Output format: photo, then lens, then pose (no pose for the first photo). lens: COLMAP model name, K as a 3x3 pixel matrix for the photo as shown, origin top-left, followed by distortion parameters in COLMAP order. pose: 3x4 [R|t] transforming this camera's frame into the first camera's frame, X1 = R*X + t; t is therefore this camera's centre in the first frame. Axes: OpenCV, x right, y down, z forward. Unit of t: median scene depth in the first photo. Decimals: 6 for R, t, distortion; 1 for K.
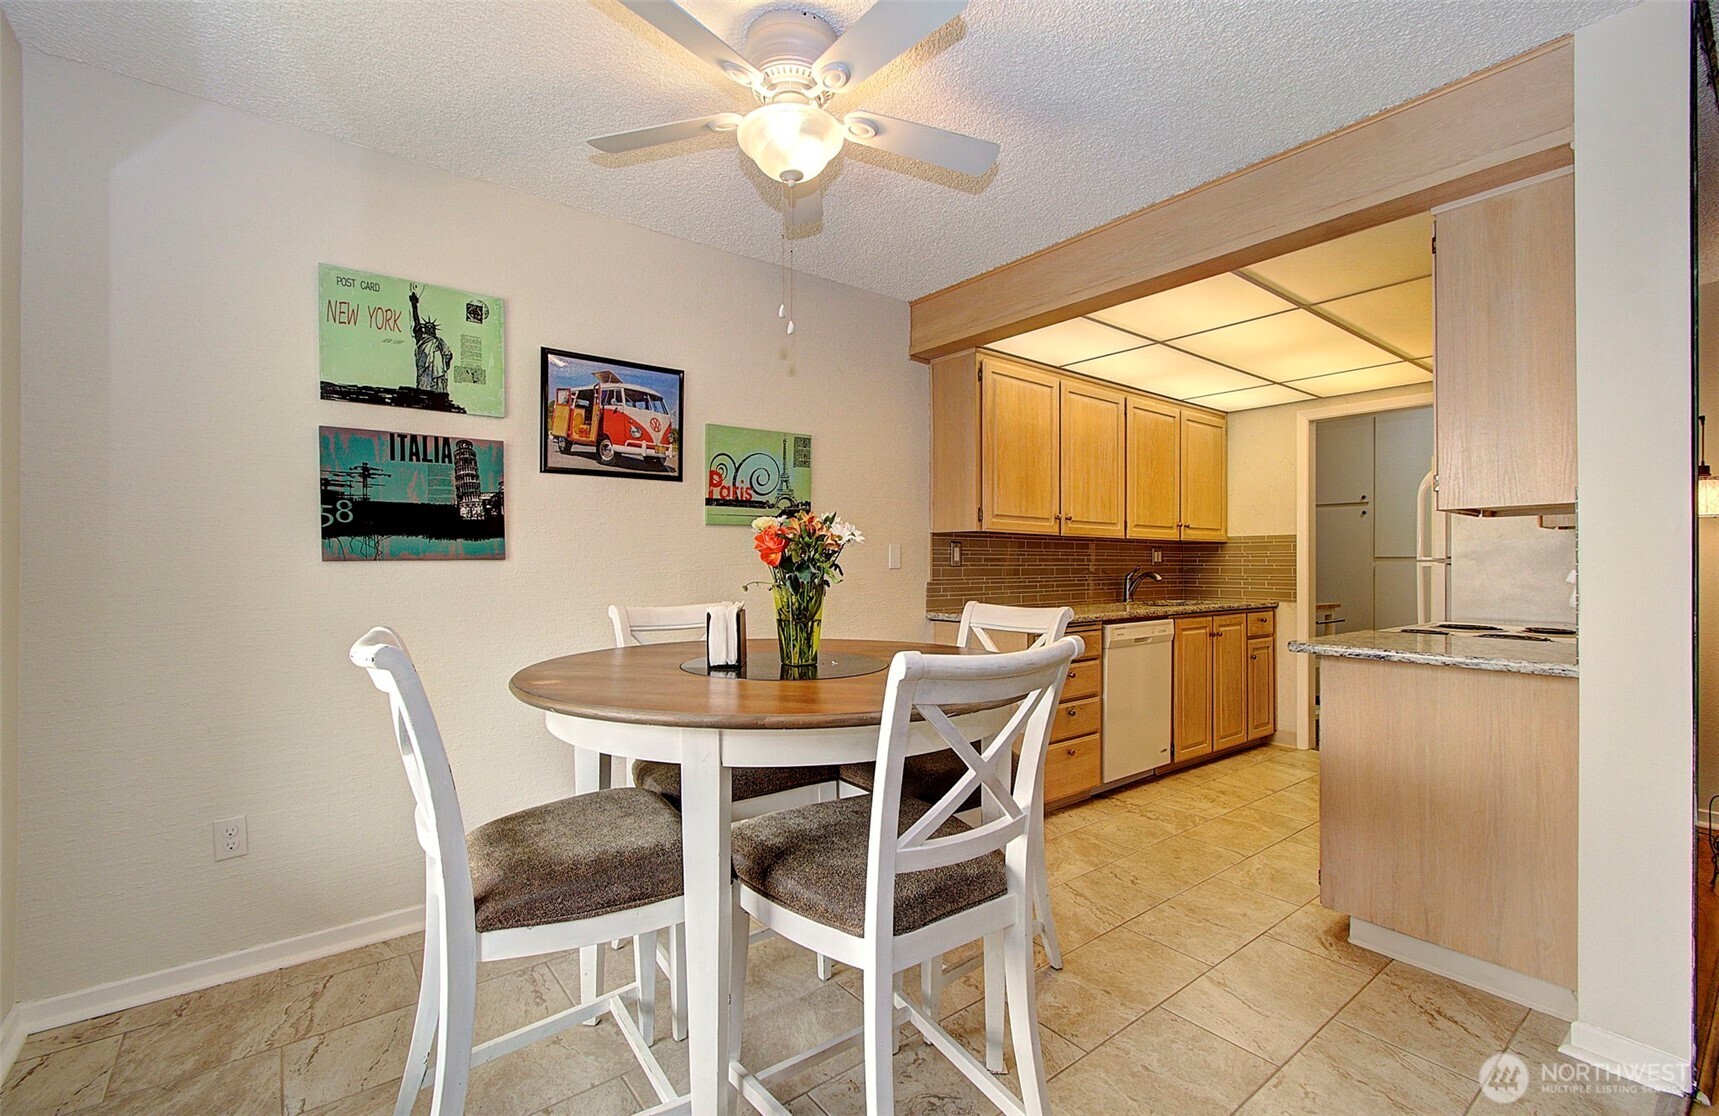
lens RADIAL K [[726.1, 0, 859.5], [0, 726.1, 558.0], [0, 0, 1]] dist [0.001215, 0.000074]
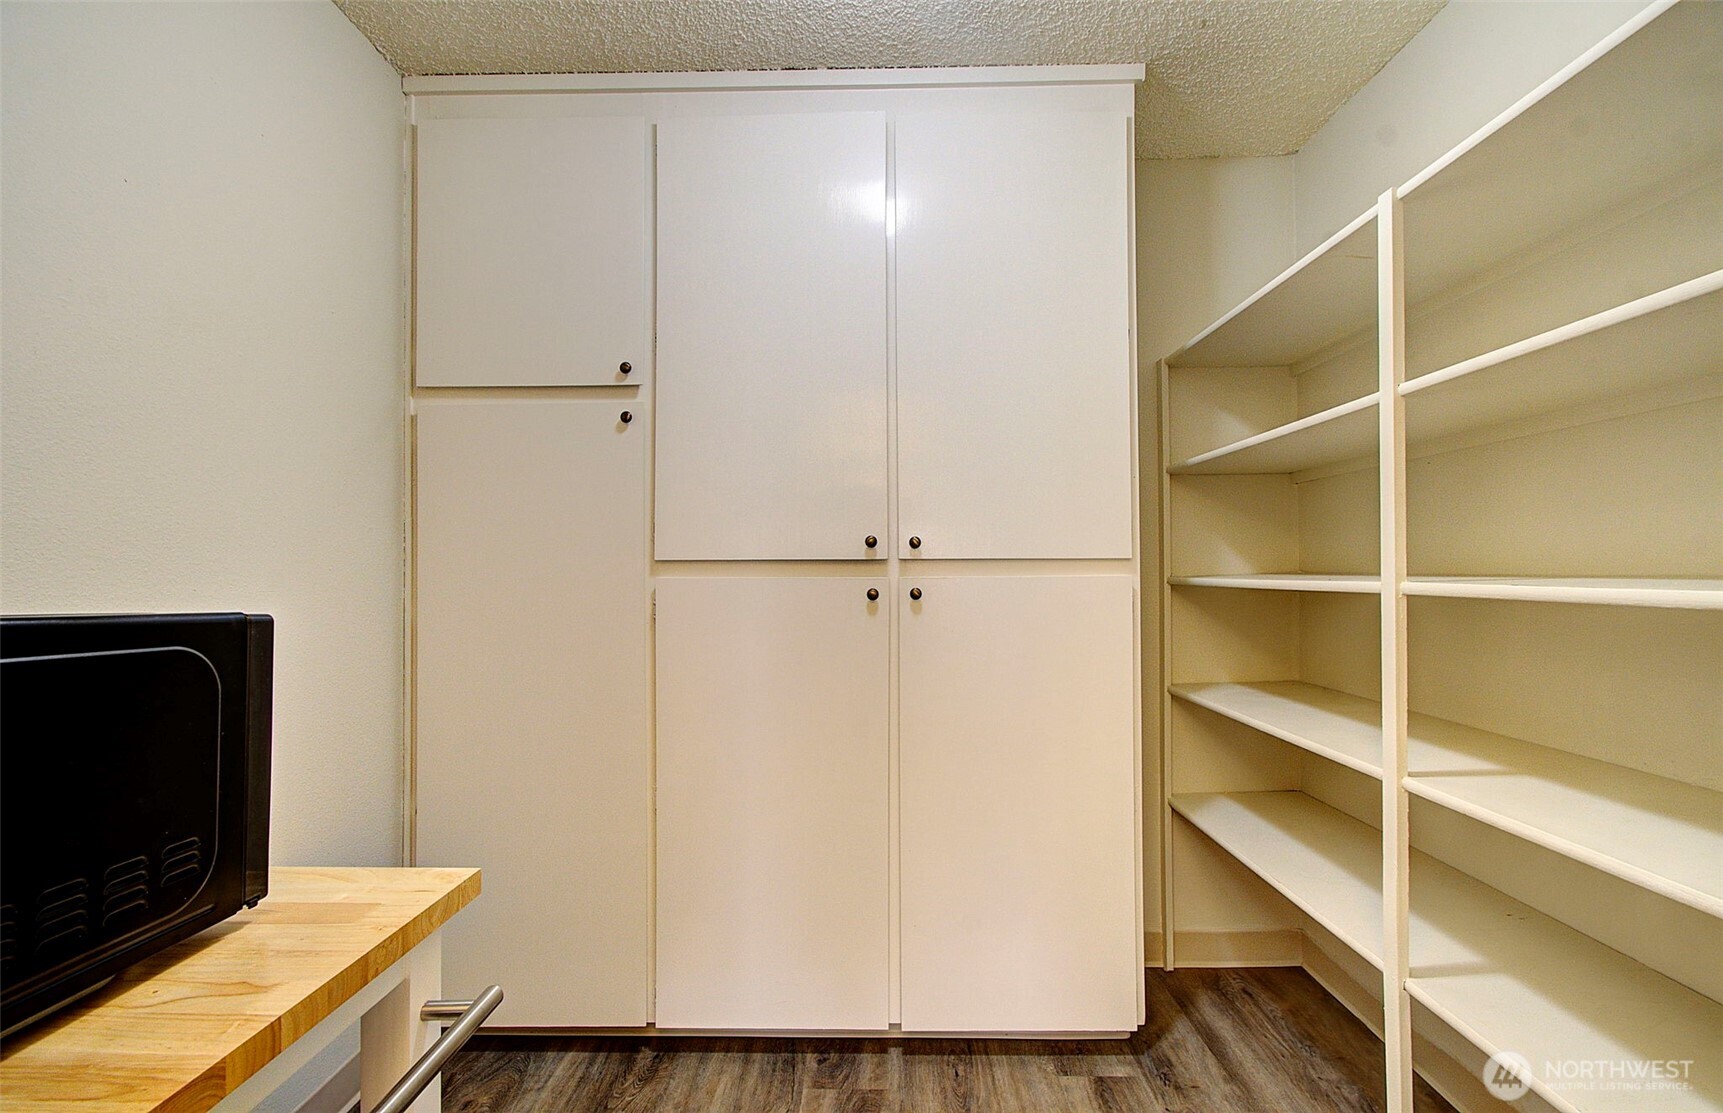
lens RADIAL K [[747.9, 0, 866.6], [0, 747.9, 564.9], [0, 0, 1]] dist [0.000064, 0.000334]
pose [[0.630786, 0.001606, 0.775955, 0.663576], [-0.002657, 0.999996, 0.000090, 0.001154], [-0.775952, -0.002118, 0.630788, 0.932395]]
